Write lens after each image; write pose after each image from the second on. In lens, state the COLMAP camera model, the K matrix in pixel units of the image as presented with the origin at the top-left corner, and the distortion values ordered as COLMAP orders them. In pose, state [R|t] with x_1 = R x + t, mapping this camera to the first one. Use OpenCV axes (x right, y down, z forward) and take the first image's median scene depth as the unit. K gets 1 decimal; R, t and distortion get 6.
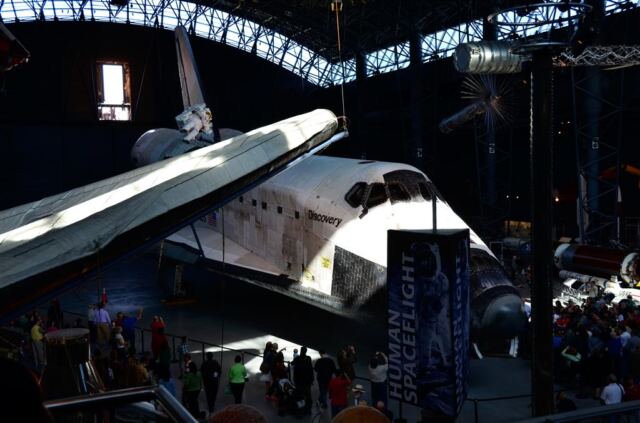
lens RADIAL K [[740.8, 0, 339.5], [0, 740.8, 208.6], [0, 0, 1]] dist [0.065965, 0.000000]
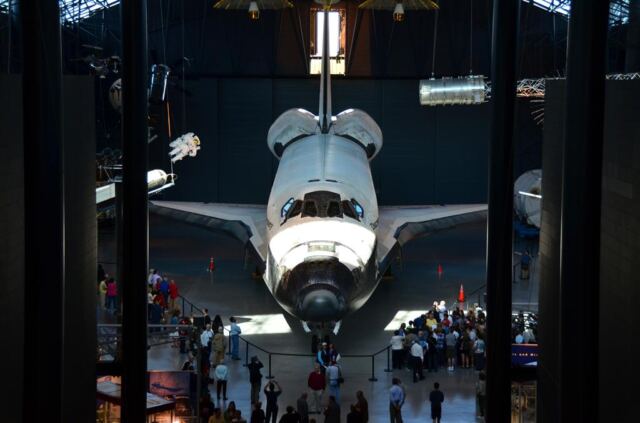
lens RADIAL K [[1192.6, 0, 313.6], [0, 1192.6, 216.4], [0, 0, 1]] dist [0.389244, 0.000000]
pose [[0.886913, 0.085108, -0.454029, 0.922285], [-0.055476, 0.995392, 0.078218, -0.153253], [0.458594, -0.044185, 0.887547, -0.786481]]
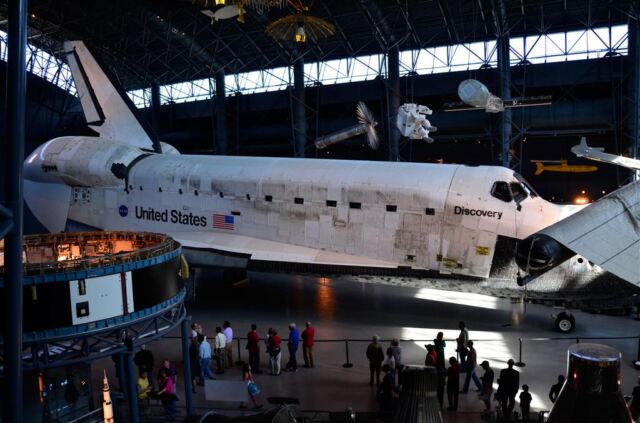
lens RADIAL K [[501.0, 0, 322.8], [0, 501.0, 213.5], [0, 0, 1]] dist [-0.159121, 0.120805]
pose [[0.803409, -0.041719, 0.593964, -0.605171], [0.037030, 0.999112, 0.020087, -0.009177], [-0.594275, 0.005856, 0.804241, 0.468632]]
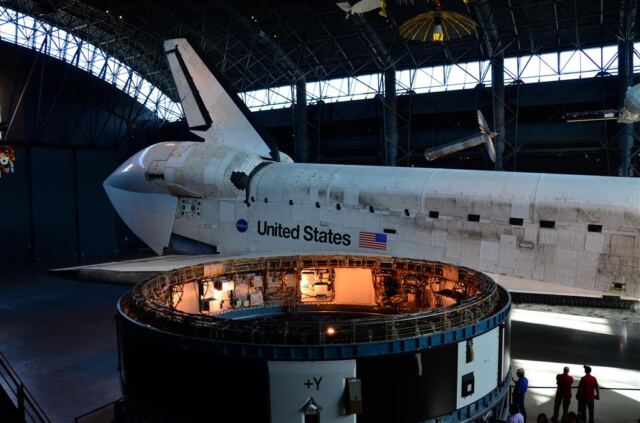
lens RADIAL K [[501.0, 0, 322.9], [0, 501.0, 214.8], [0, 0, 1]] dist [-0.159121, 0.120805]
pose [[0.833637, -0.014153, 0.552132, -0.714118], [0.022611, 0.999708, -0.008513, -0.018029], [-0.551850, 0.019581, 0.833714, 0.682248]]
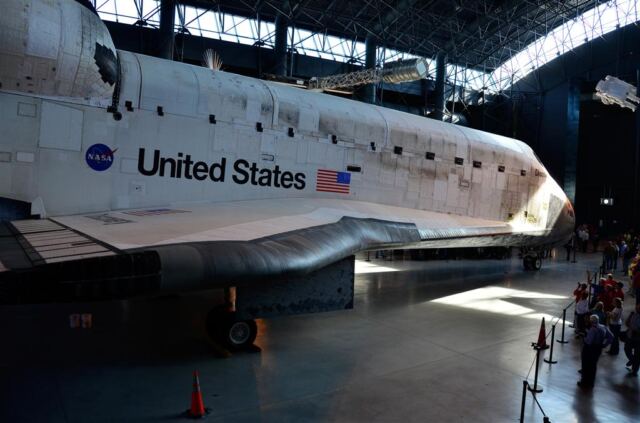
lens RADIAL K [[501.0, 0, 323.0], [0, 501.0, 213.3], [0, 0, 1]] dist [-0.159121, 0.120805]
pose [[-0.127878, -0.045536, 0.990744, -0.796151], [0.028538, 0.998363, 0.049570, 0.024750], [-0.991379, 0.034613, -0.126369, 1.375067]]
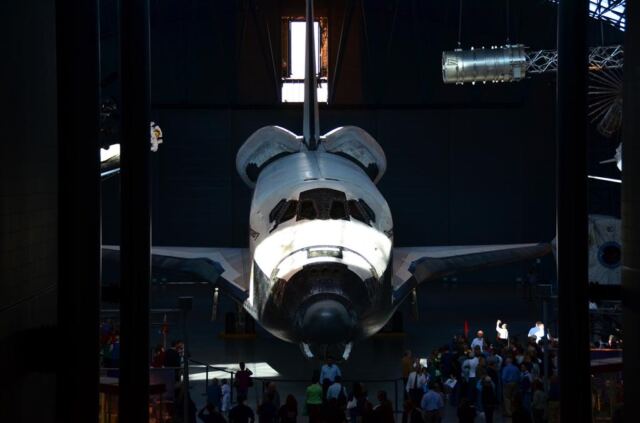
lens RADIAL K [[1654.1, 0, 307.8], [0, 1654.1, 221.5], [0, 0, 1]] dist [0.748431, 0.000000]
pose [[0.899518, 0.034461, -0.435523, 0.952222], [-0.042913, 0.999033, -0.009583, 0.014833], [0.434772, 0.027309, 0.900126, -0.954961]]
